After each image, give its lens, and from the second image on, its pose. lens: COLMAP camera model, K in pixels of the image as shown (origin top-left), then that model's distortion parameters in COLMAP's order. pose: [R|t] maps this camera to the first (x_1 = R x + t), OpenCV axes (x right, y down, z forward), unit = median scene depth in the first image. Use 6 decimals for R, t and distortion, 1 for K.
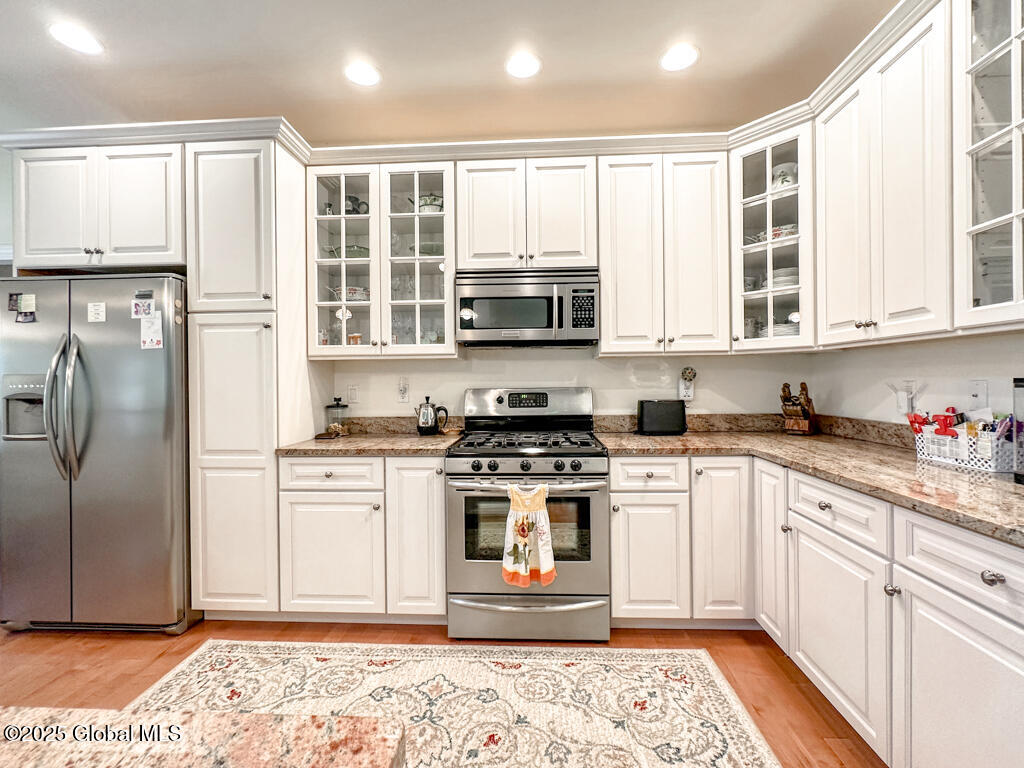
lens RADIAL K [[458.1, 0, 515.7], [0, 458.1, 382.9], [0, 0, 1]] dist [-0.000934, 0.000035]
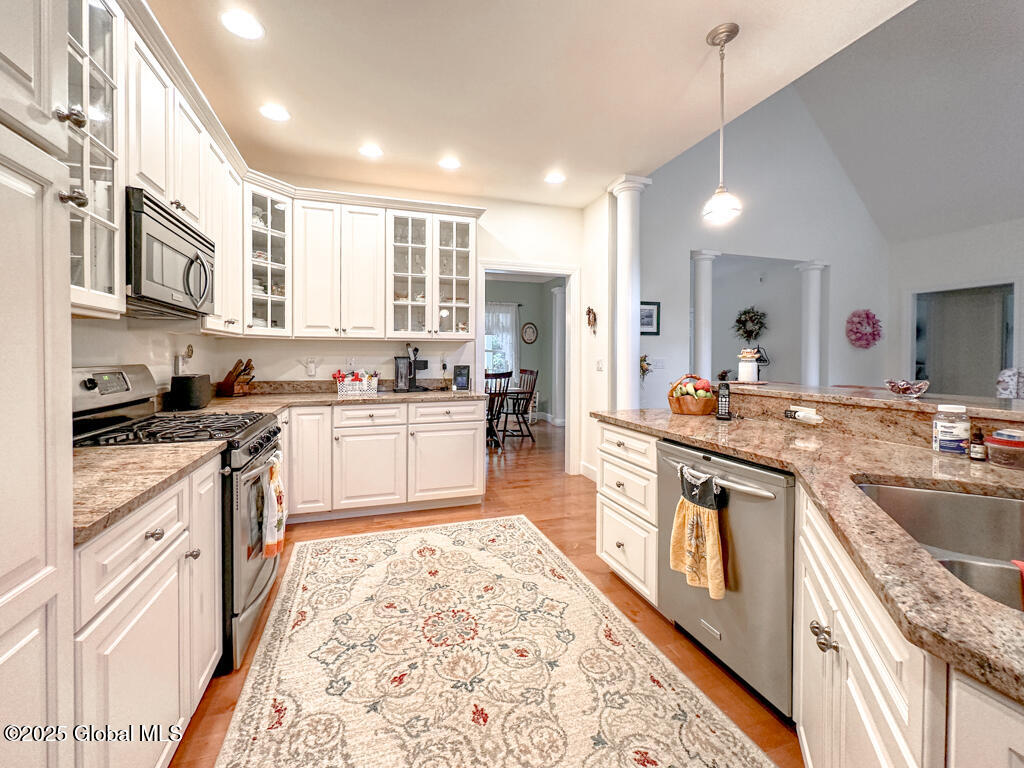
lens RADIAL K [[414.7, 0, 509.9], [0, 414.7, 360.0], [0, 0, 1]] dist [-0.000291, -0.000072]
pose [[-0.376287, 0.001235, 0.926502, -0.990360], [0.004736, 0.999989, 0.000591, 0.006440], [-0.926491, 0.004611, -0.376288, 0.806057]]
